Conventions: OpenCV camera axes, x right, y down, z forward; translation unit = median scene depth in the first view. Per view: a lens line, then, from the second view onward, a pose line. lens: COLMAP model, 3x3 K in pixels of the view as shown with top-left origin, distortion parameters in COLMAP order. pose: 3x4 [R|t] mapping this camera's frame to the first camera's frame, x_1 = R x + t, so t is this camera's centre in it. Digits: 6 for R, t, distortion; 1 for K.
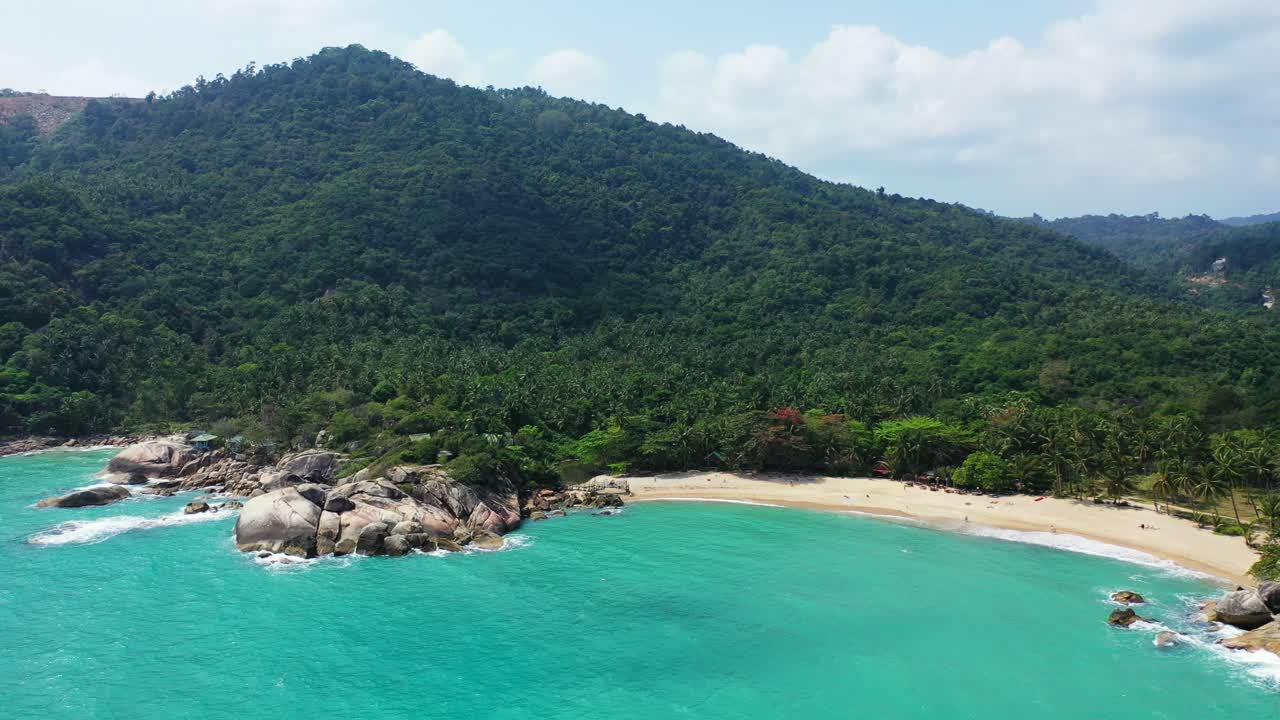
lens RADIAL K [[1017.1, 0, 642.7], [0, 1017.1, 361.8], [0, 0, 1]] dist [0.010989, -0.000810]
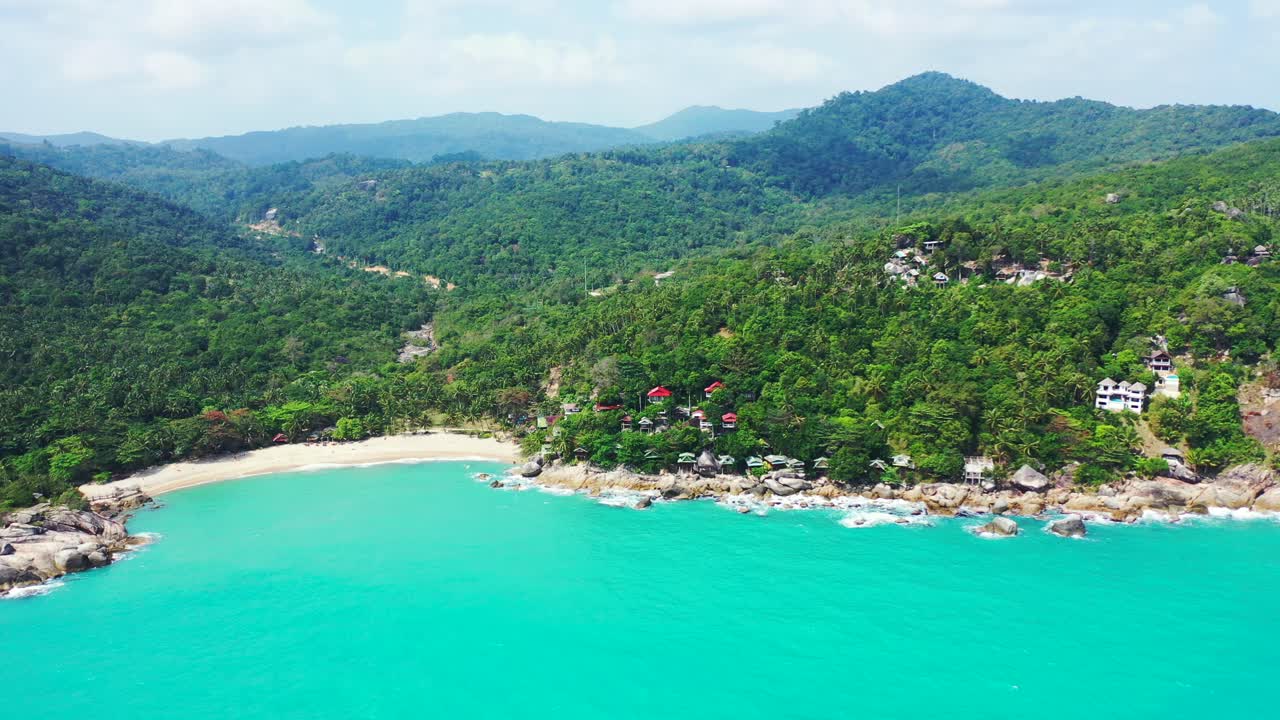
lens RADIAL K [[1017.1, 0, 633.2], [0, 1017.1, 358.0], [0, 0, 1]] dist [0.010989, -0.000810]
pose [[0.595592, -0.142056, 0.790627, -0.677286], [0.068003, 0.989622, 0.126582, -0.183063], [-0.800404, -0.021626, 0.599071, -0.386532]]
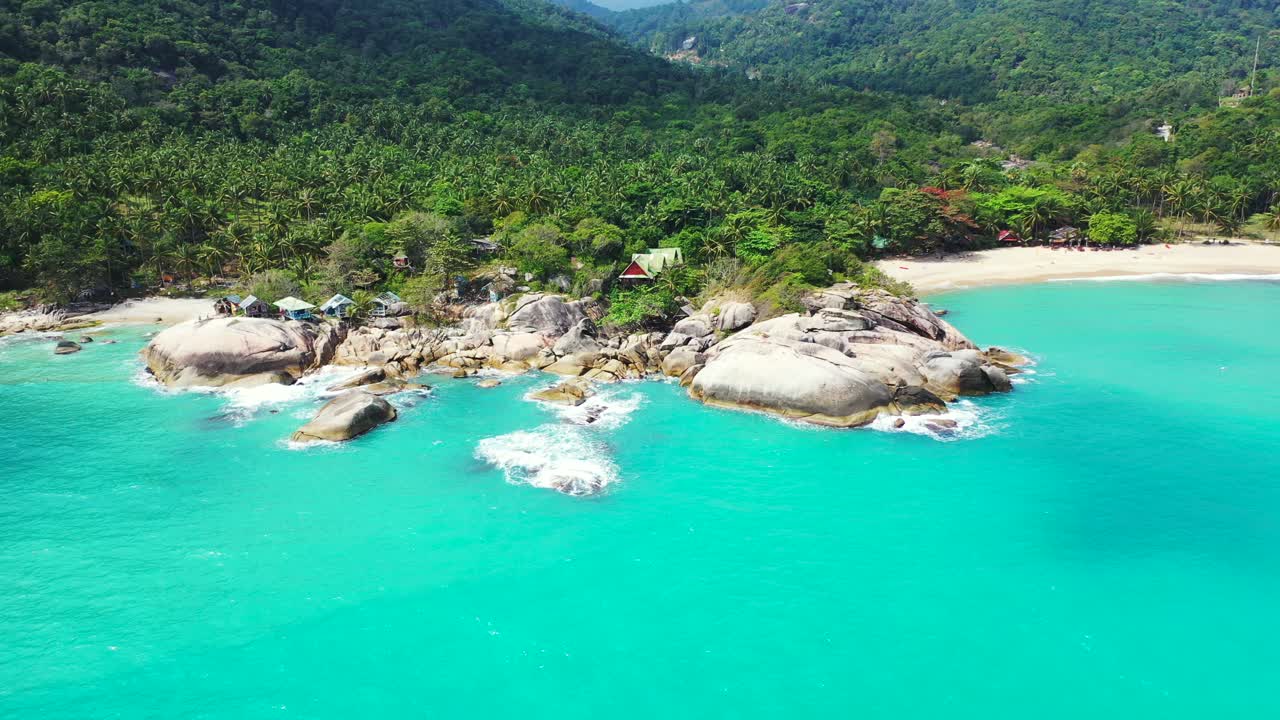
lens RADIAL K [[1017.1, 0, 640.4], [0, 1017.1, 361.2], [0, 0, 1]] dist [0.010989, -0.000810]
pose [[0.795067, -0.175924, 0.580447, -0.710866], [0.052900, 0.973477, 0.222585, -0.026440], [-0.604210, -0.146264, 0.783286, 0.384258]]
